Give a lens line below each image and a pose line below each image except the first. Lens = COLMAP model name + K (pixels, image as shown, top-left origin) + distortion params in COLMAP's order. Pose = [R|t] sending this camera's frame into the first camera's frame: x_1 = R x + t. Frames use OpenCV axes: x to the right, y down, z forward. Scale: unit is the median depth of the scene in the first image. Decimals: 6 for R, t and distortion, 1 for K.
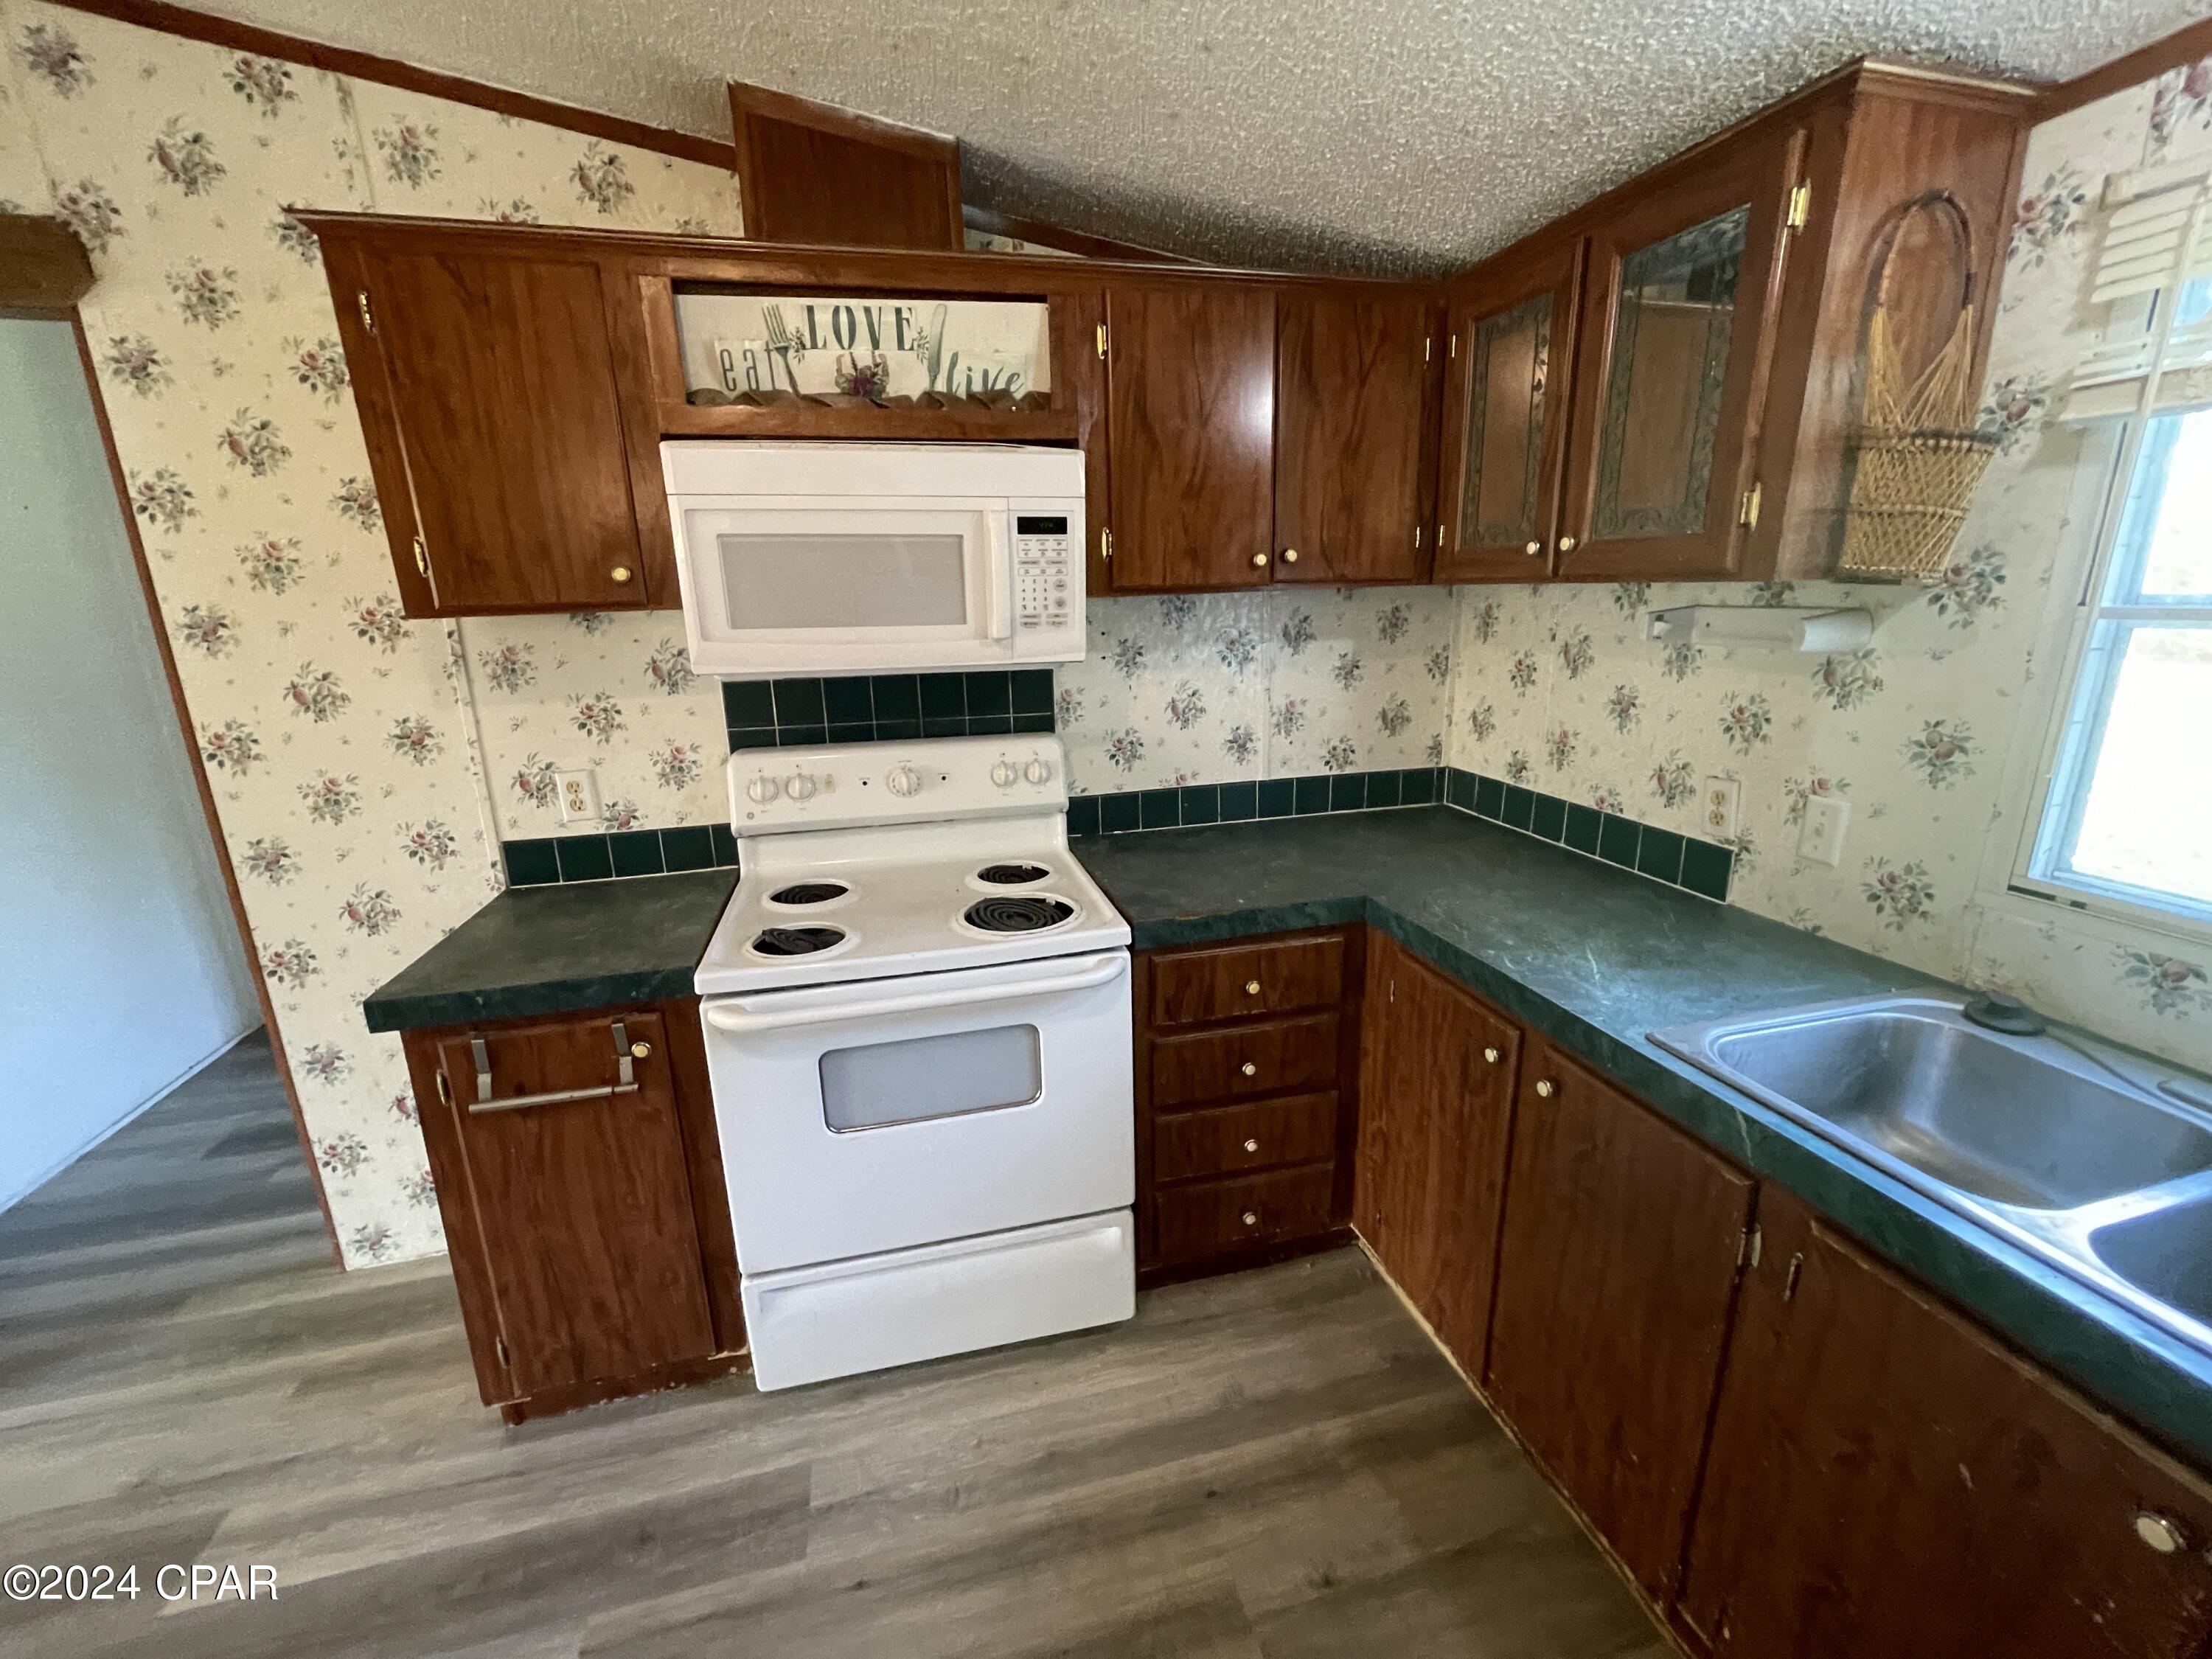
lens RADIAL K [[896.1, 0, 1101.6], [0, 896.1, 823.7], [0, 0, 1]] dist [-0.003547, 0.001402]
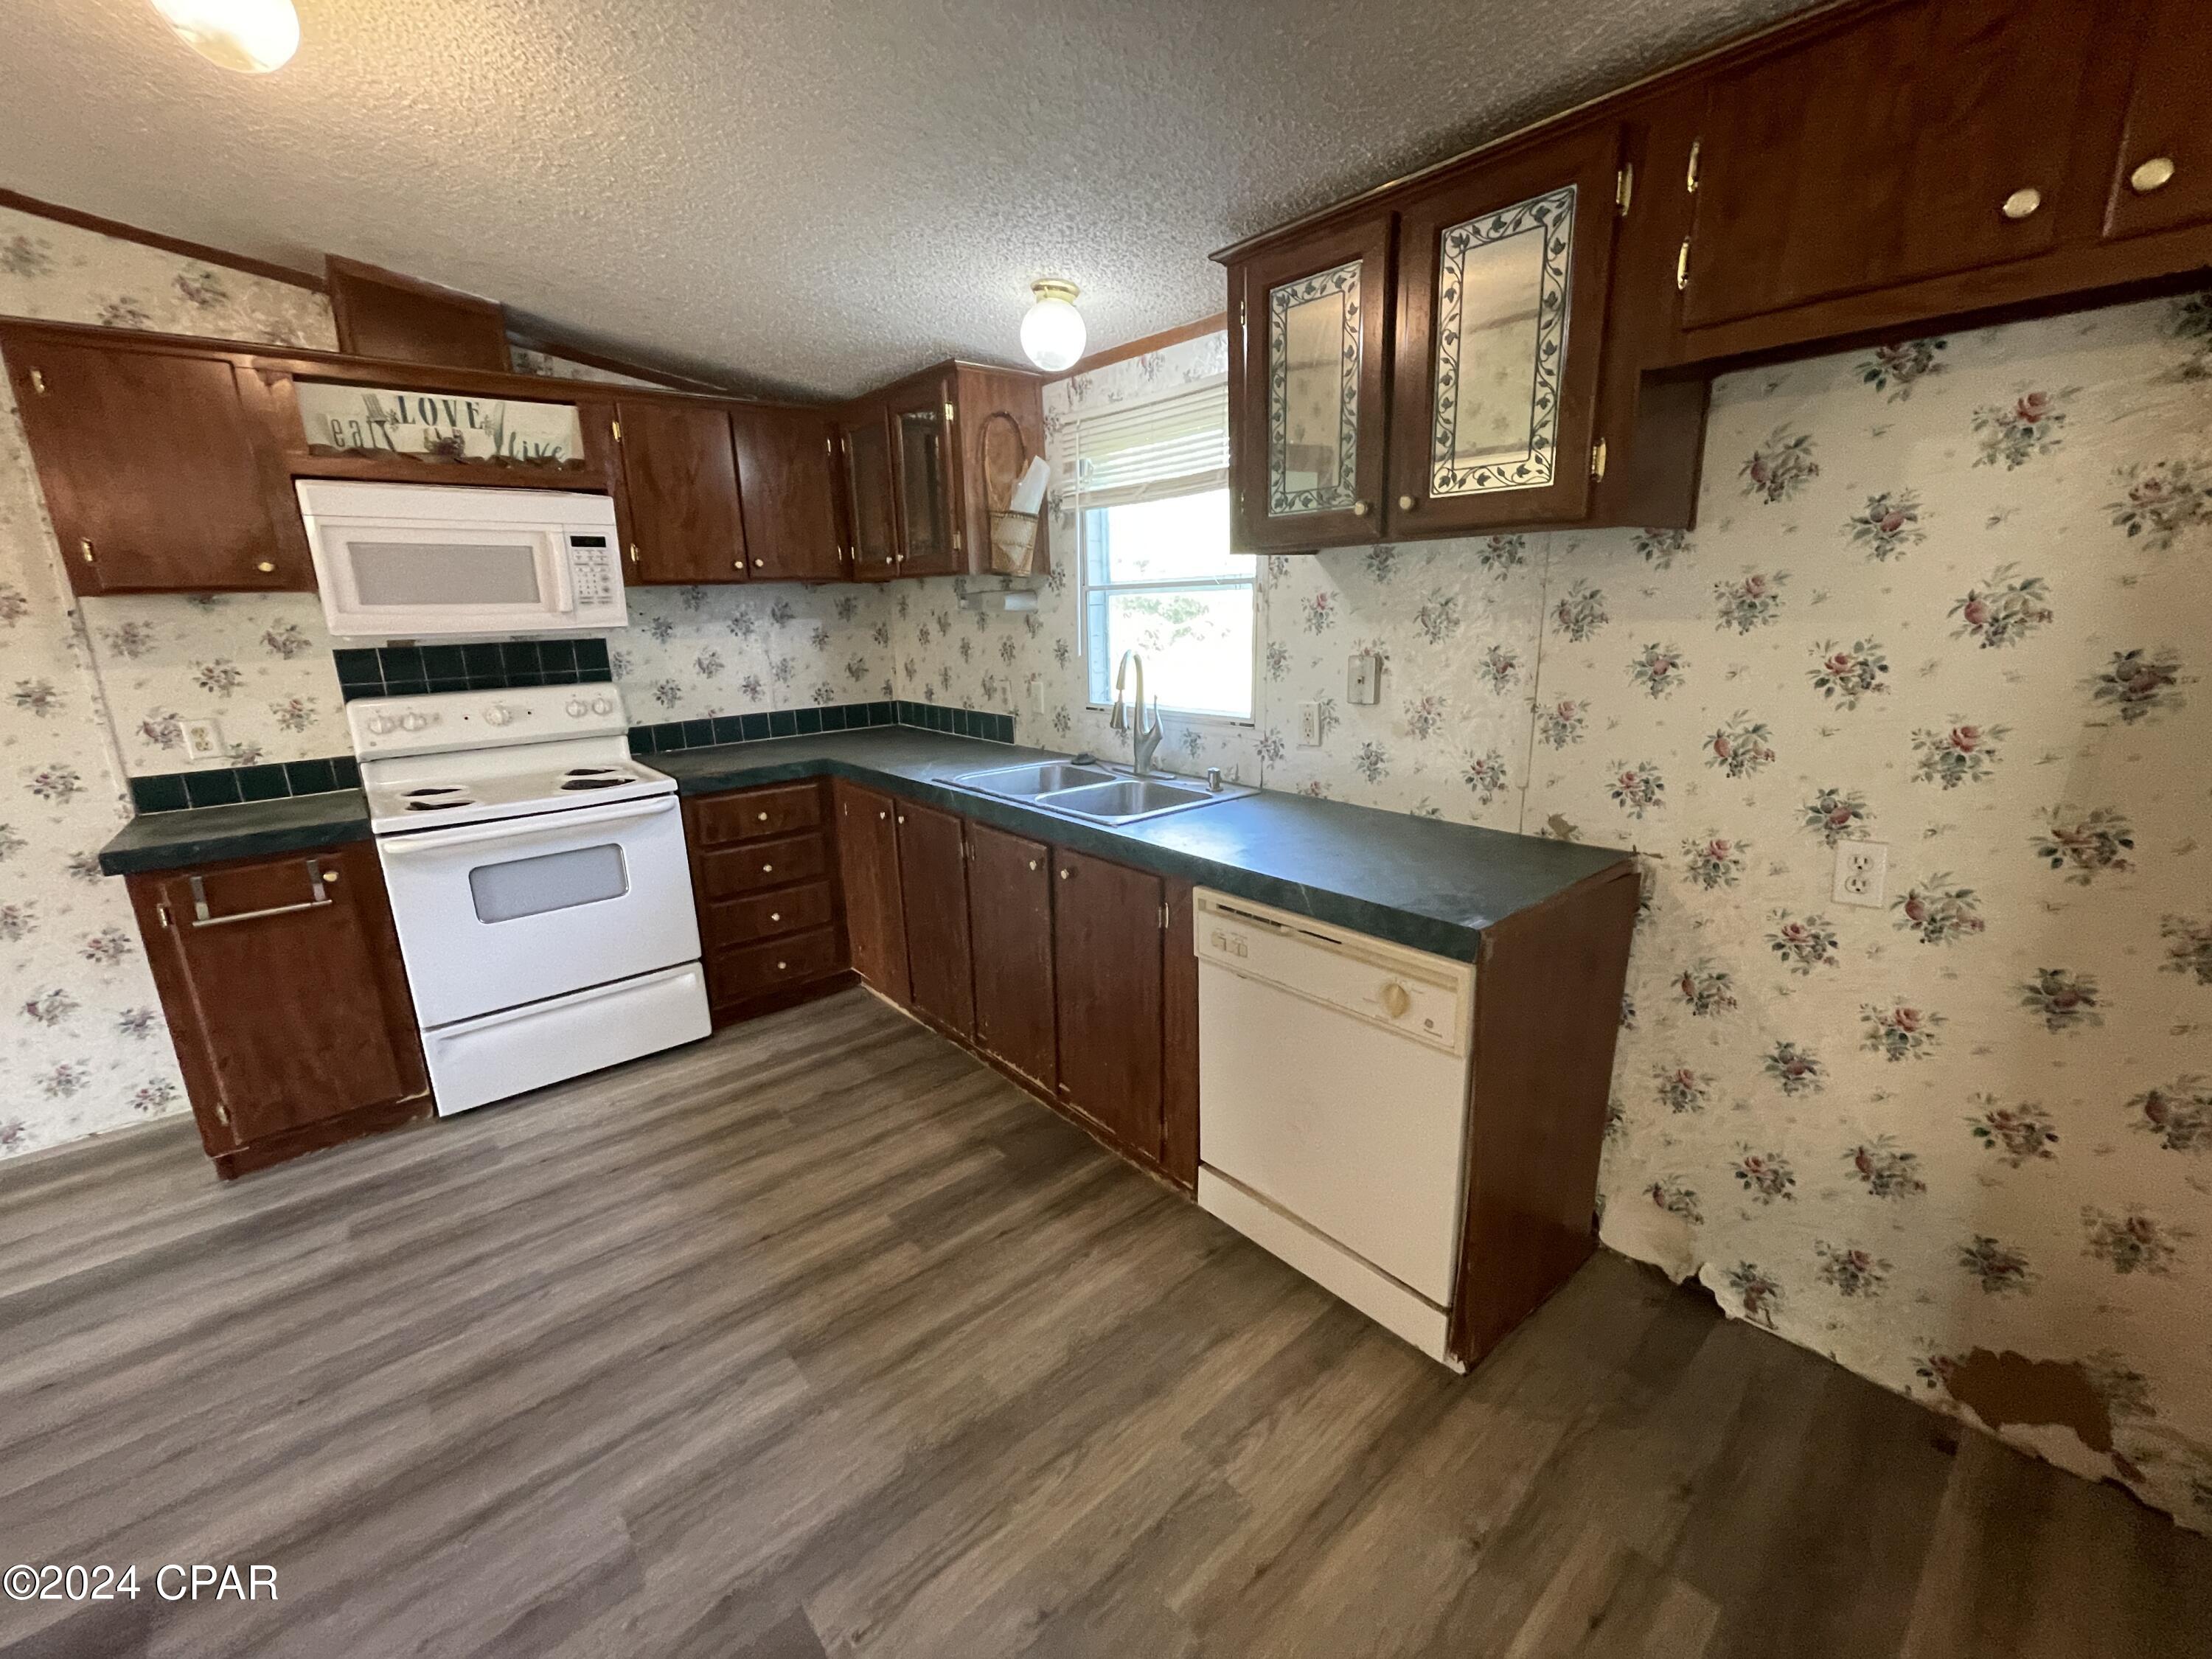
lens RADIAL K [[896.1, 0, 1101.6], [0, 896.1, 823.7], [0, 0, 1]] dist [-0.003547, 0.001402]
pose [[0.898704, -0.107566, 0.425160, 0.023521], [0.116457, 0.993183, 0.005109, 0.256649], [-0.422811, 0.044921, 0.905104, -0.782023]]
